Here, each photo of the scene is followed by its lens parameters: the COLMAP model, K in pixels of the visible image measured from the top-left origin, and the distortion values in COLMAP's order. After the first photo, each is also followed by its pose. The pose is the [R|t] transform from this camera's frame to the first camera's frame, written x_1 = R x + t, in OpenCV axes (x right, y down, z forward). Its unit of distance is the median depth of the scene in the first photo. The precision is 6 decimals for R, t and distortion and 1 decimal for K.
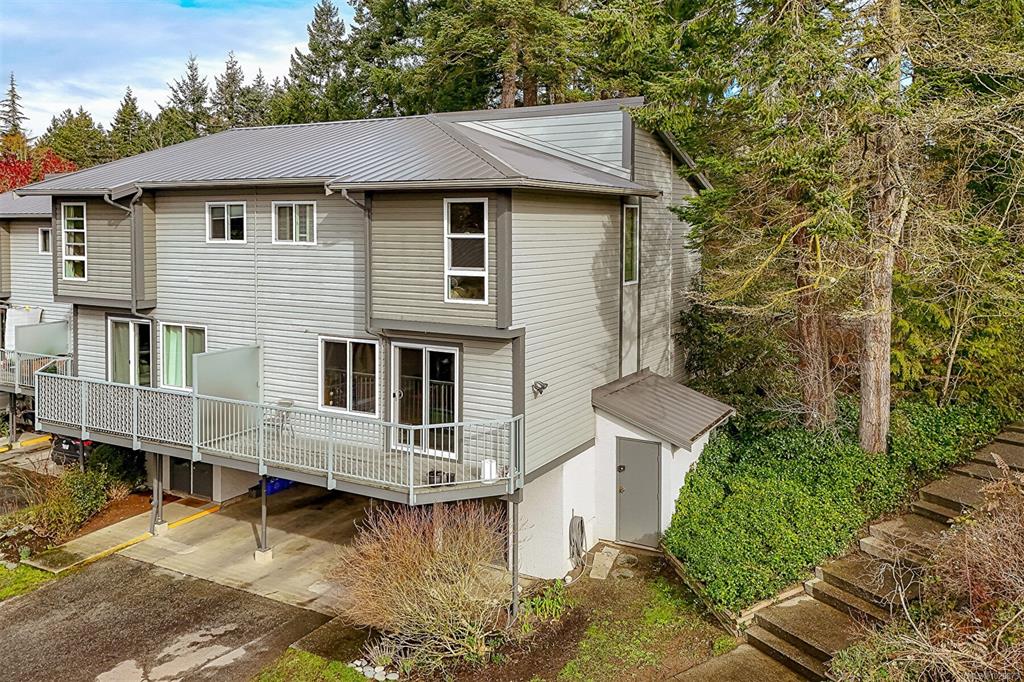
lens RADIAL K [[756.6, 0, 512.7], [0, 756.6, 303.6], [0, 0, 1]] dist [0.034189, -0.002814]
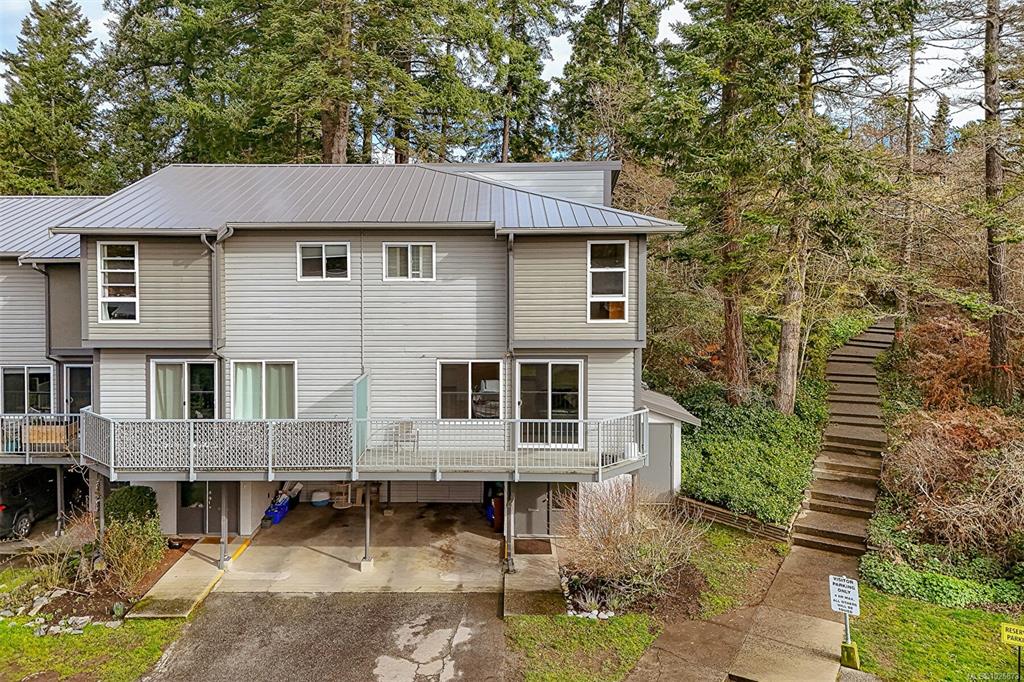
lens RADIAL K [[695.0, 0, 512.0], [0, 695.0, 341.0], [0, 0, 1]] dist [0.040519, -0.000322]
pose [[0.908612, -0.055867, 0.413888, -0.590045], [0.050787, 0.998438, 0.023275, -0.004427], [-0.414542, -0.000128, 0.910030, -0.001989]]
